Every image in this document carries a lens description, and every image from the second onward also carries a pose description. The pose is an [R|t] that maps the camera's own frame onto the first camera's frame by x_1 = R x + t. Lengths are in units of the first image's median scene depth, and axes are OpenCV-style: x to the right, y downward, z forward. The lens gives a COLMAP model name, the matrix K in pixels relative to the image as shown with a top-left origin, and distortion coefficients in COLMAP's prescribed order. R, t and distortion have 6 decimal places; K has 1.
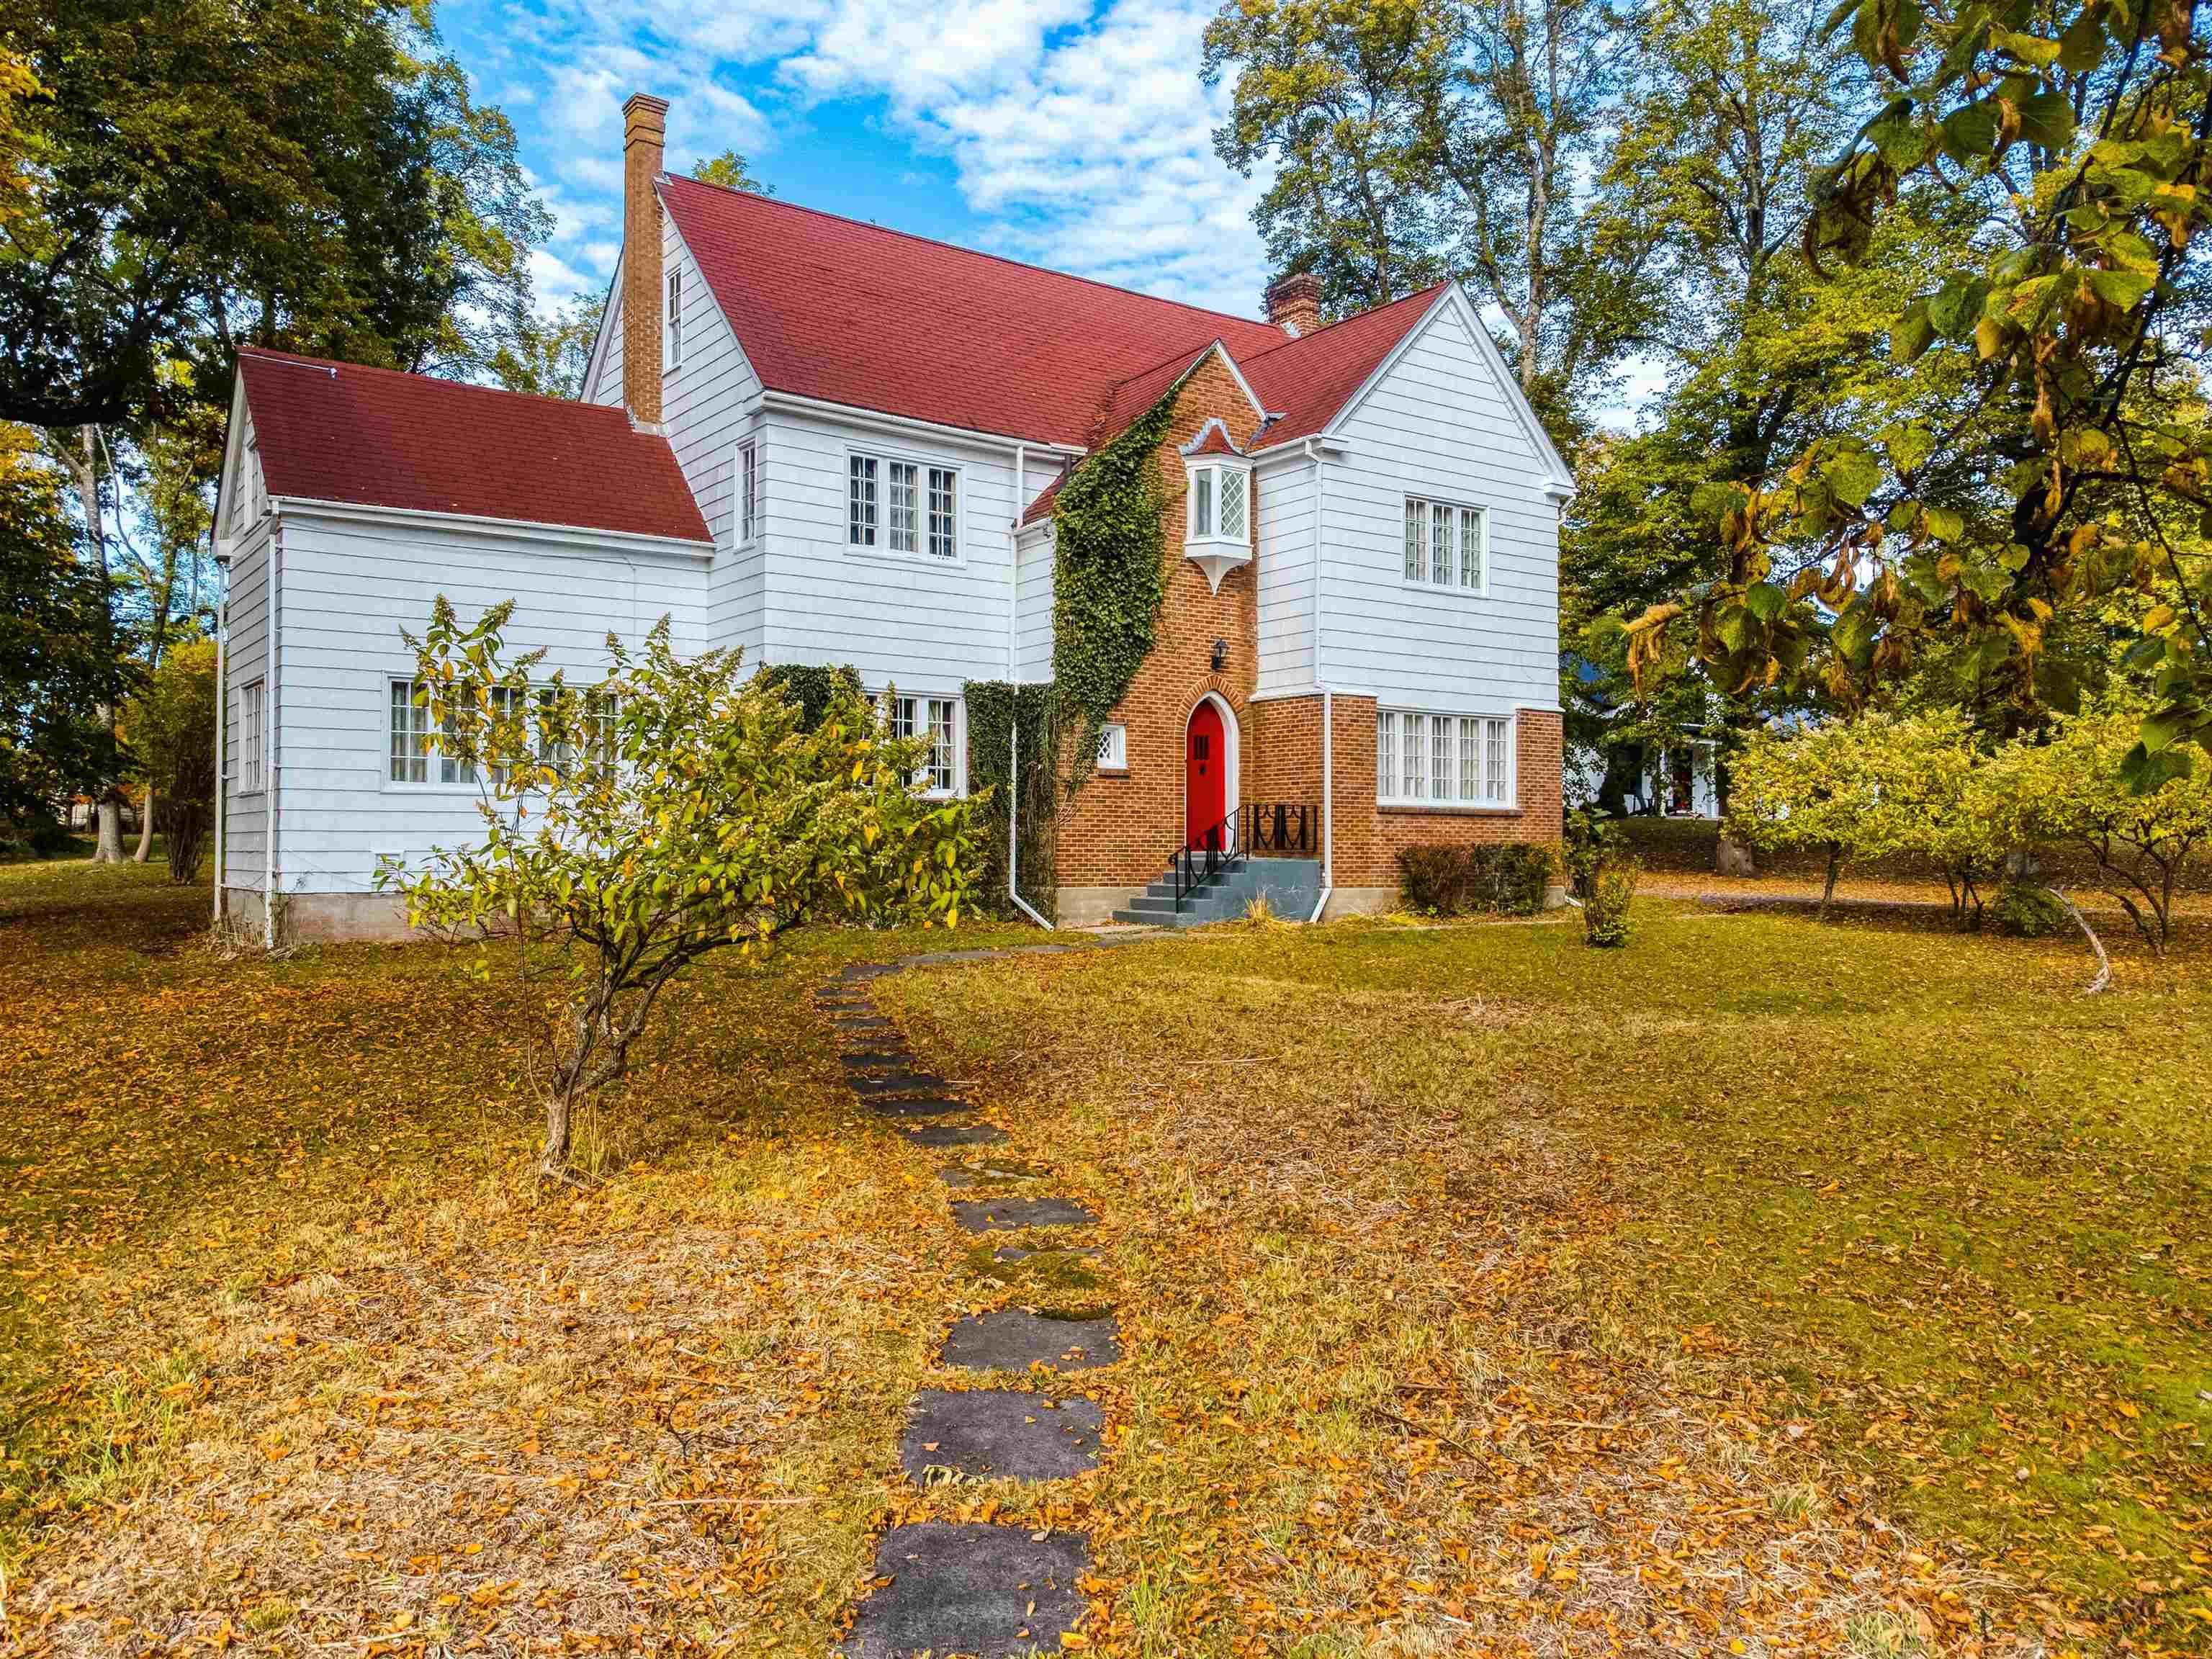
lens RADIAL K [[1640.2, 0, 1103.5], [0, 1640.2, 825.1], [0, 0, 1]] dist [0.037502, -0.000985]
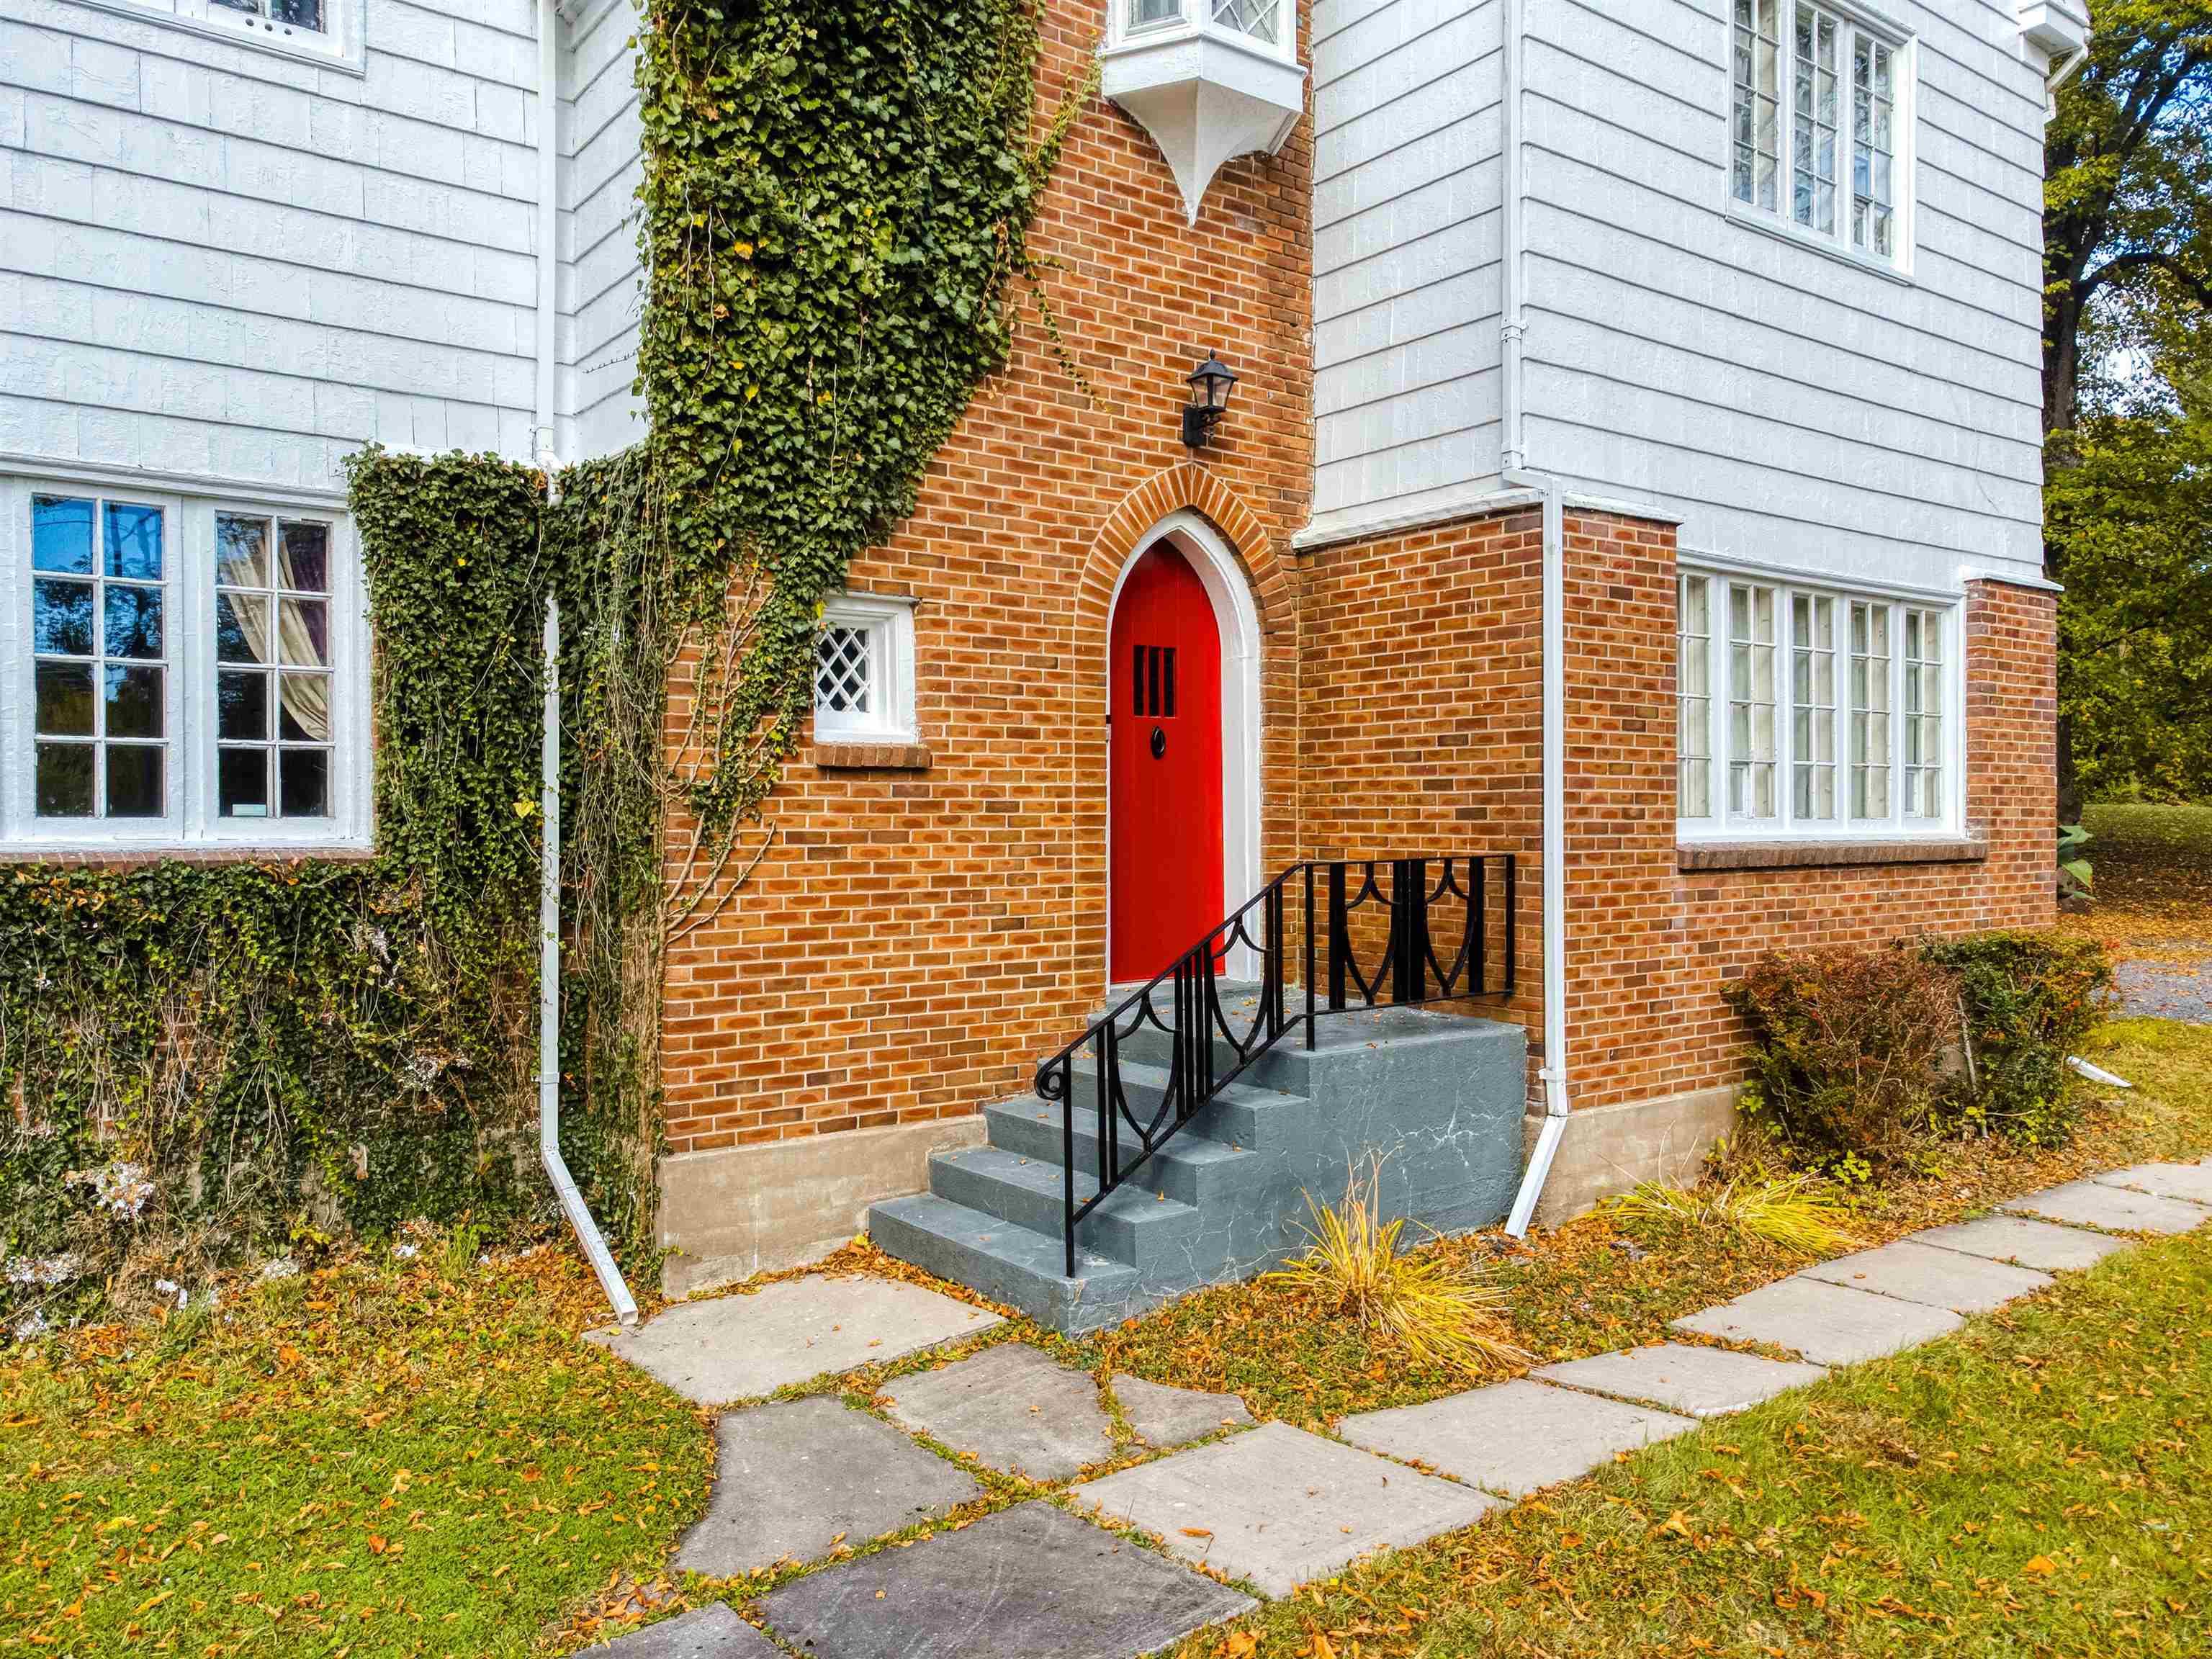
lens RADIAL K [[1640.2, 0, 1103.1], [0, 1640.2, 831.3], [0, 0, 1]] dist [0.037502, -0.000985]
pose [[0.999549, -0.007313, 0.029142, 0.040207], [0.006554, 0.999639, 0.026073, -0.025613], [-0.029322, -0.025870, 0.999235, 0.681937]]
